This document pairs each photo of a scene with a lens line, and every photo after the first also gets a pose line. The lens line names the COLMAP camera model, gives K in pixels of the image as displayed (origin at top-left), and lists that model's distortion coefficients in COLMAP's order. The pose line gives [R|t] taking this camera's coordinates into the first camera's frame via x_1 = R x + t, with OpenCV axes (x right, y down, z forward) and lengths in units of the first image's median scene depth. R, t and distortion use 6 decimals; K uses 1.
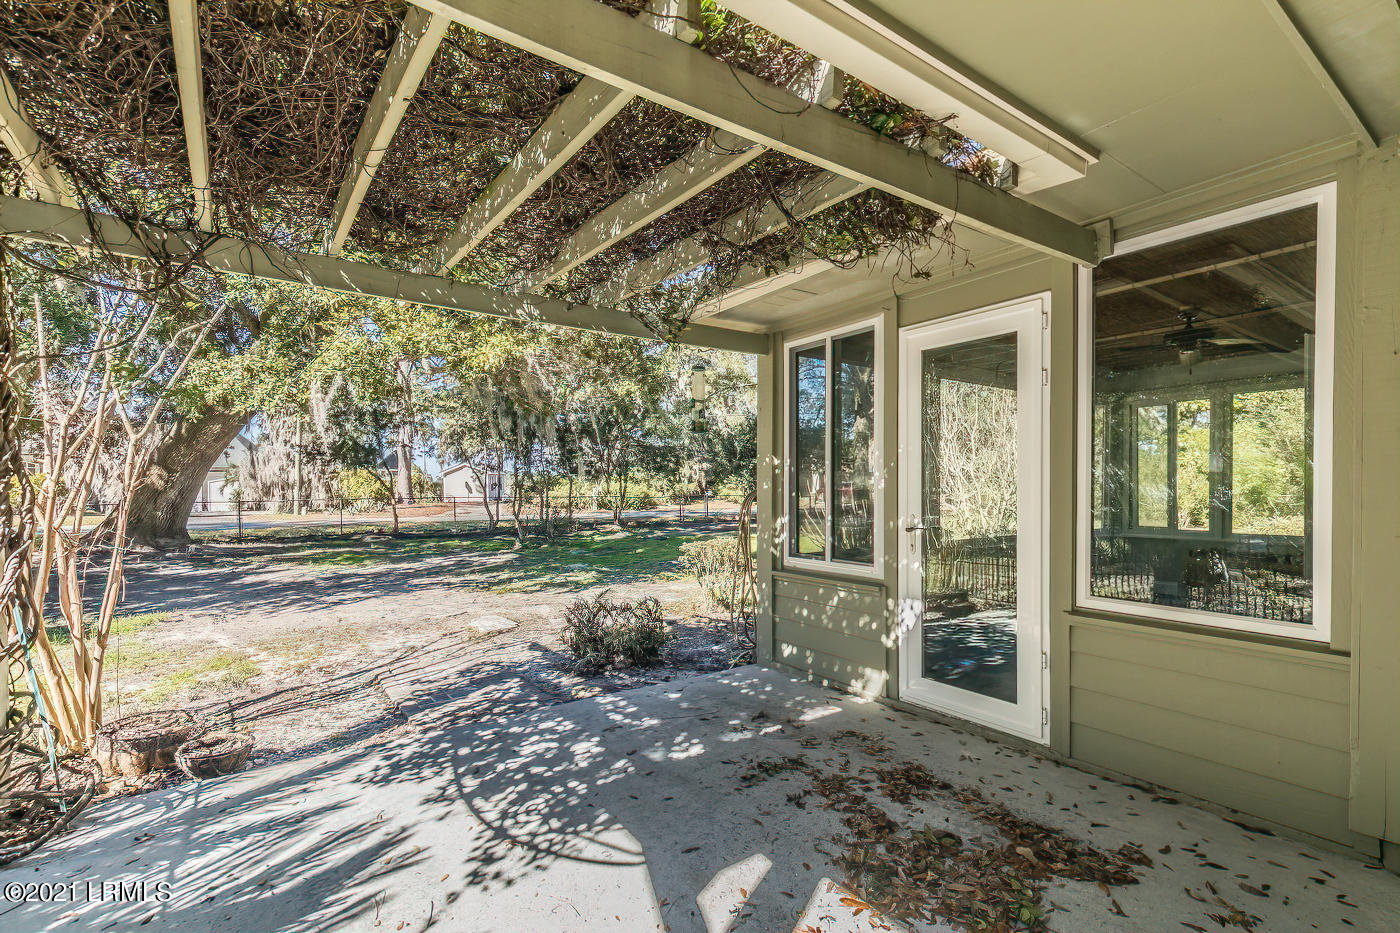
lens RADIAL K [[626.9, 0, 709.4], [0, 626.9, 473.7], [0, 0, 1]] dist [0.017605, -0.000859]
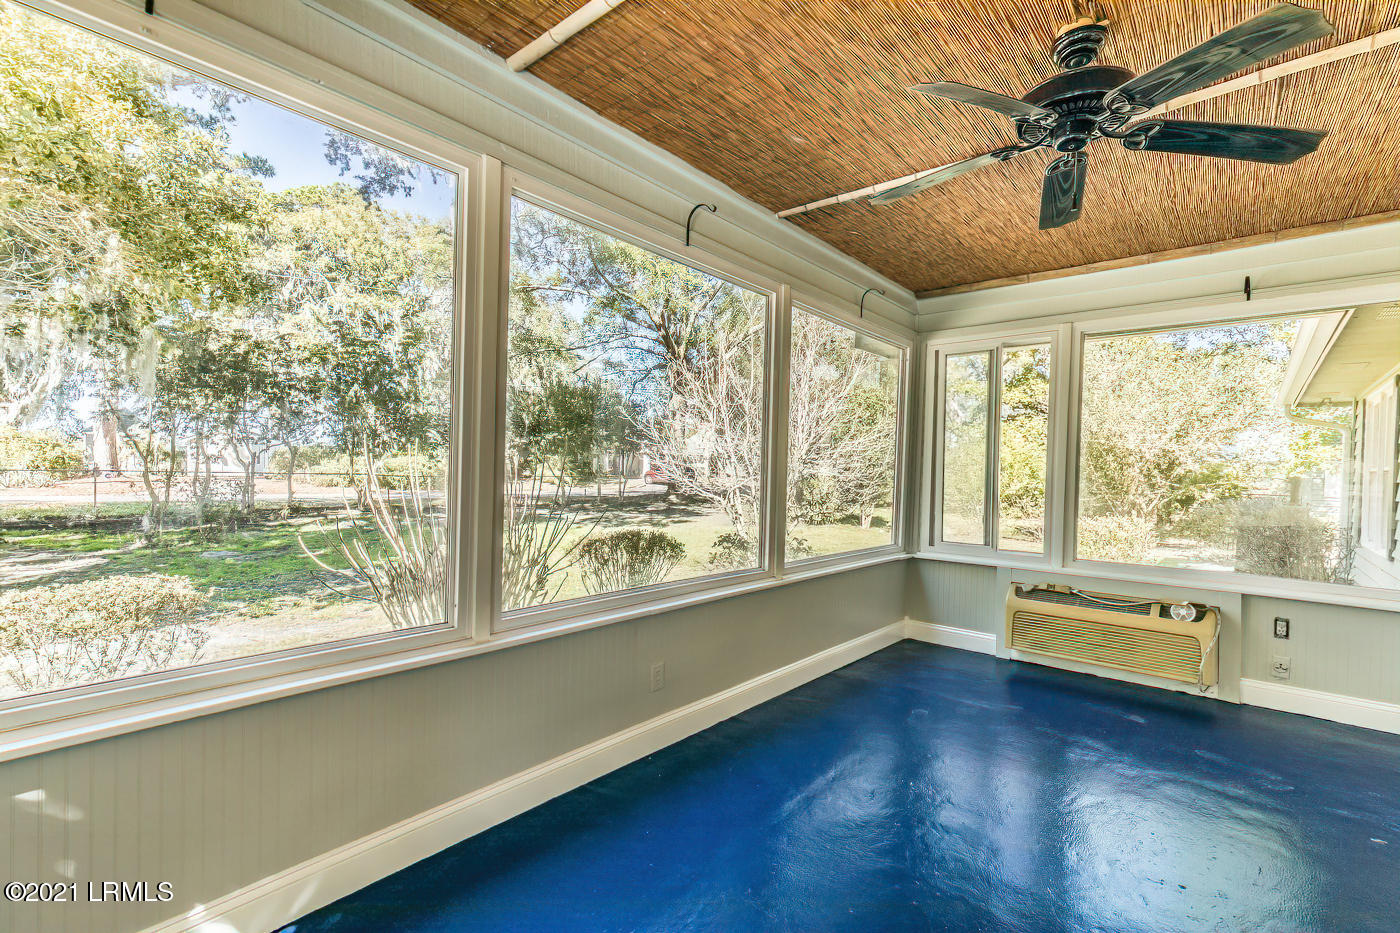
lens RADIAL K [[626.9, 0, 709.4], [0, 626.9, 473.7], [0, 0, 1]] dist [0.017605, -0.000859]
pose [[0.968974, 0.023890, 0.246007, 0.058476], [-0.031307, 0.999164, 0.026285, 0.000207], [-0.245173, -0.033171, 0.968912, 0.089308]]
